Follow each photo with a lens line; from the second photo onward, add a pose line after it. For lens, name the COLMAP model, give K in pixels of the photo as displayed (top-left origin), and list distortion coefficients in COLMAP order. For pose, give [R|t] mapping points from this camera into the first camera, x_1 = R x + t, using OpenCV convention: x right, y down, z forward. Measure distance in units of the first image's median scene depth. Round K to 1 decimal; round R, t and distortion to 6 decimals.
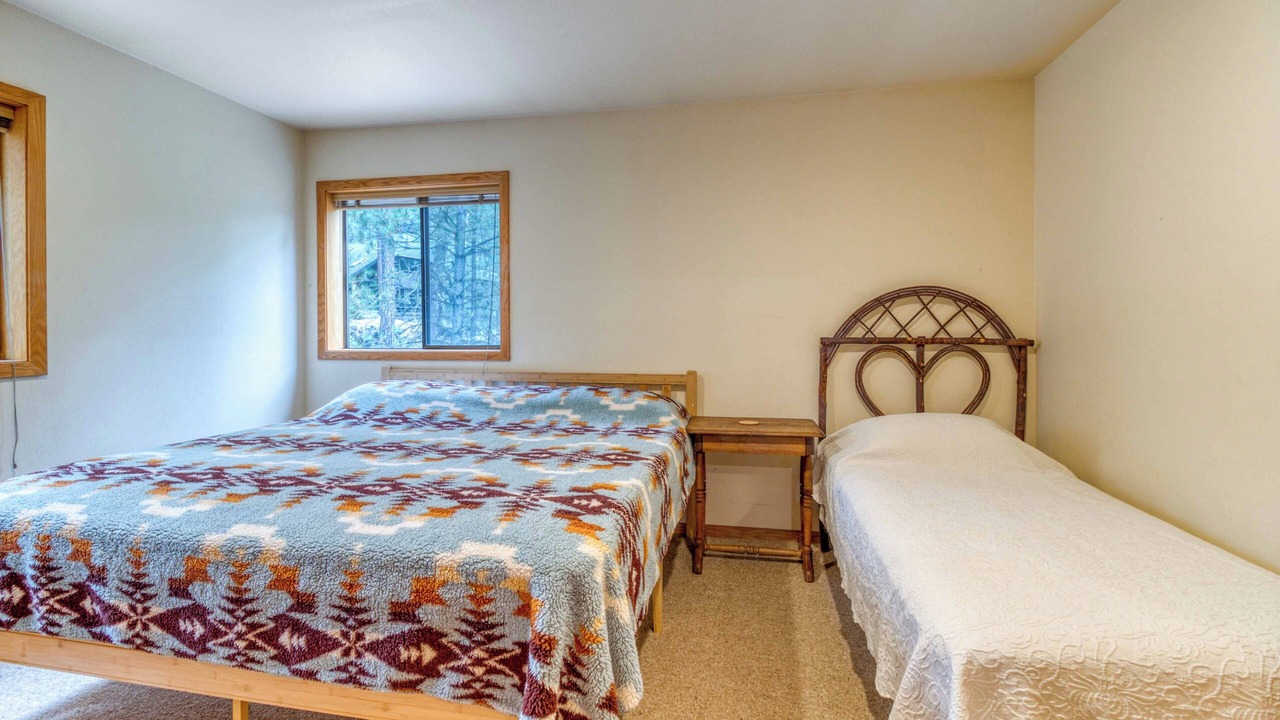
lens RADIAL K [[590.5, 0, 640.3], [0, 590.5, 345.1], [0, 0, 1]] dist [0.015916, -0.012626]
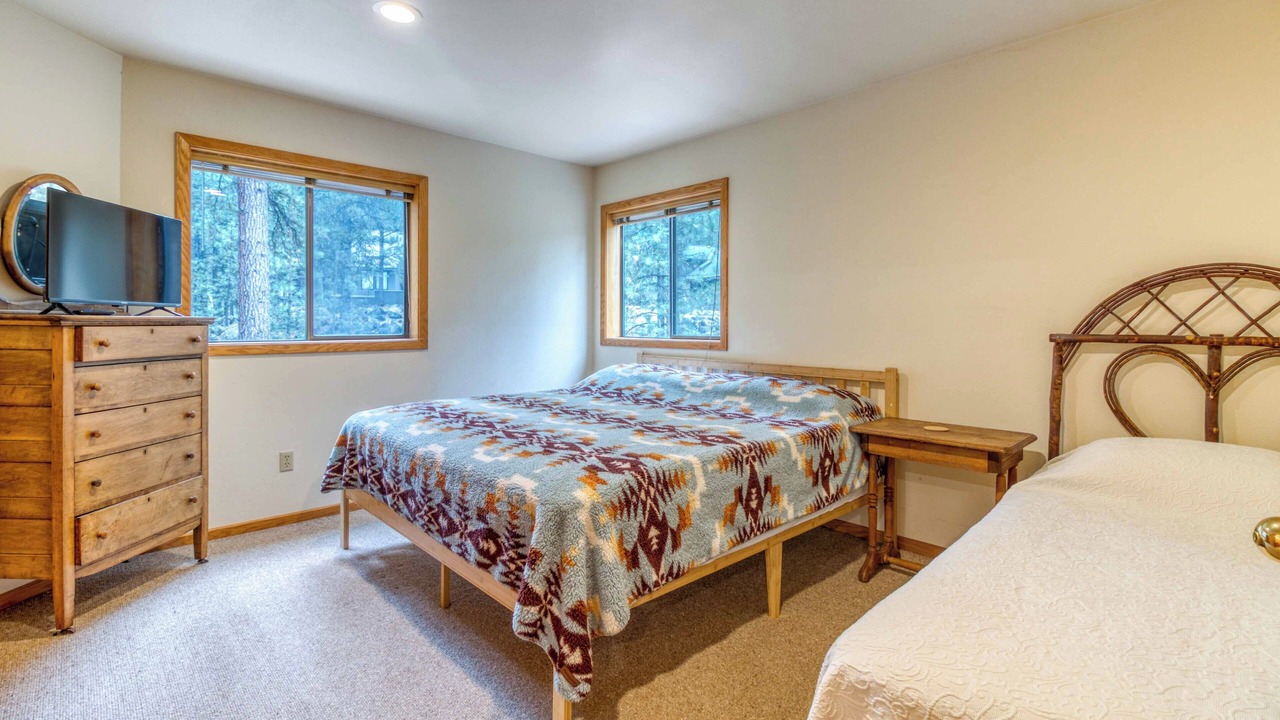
lens RADIAL K [[599.1, 0, 642.5], [0, 599.1, 335.1], [0, 0, 1]] dist [0.021237, -0.012824]
pose [[0.809274, 0.016639, -0.587196, 0.348094], [-0.019355, 0.999811, 0.001655, -0.001478], [0.587112, 0.010026, 0.809443, 0.012684]]
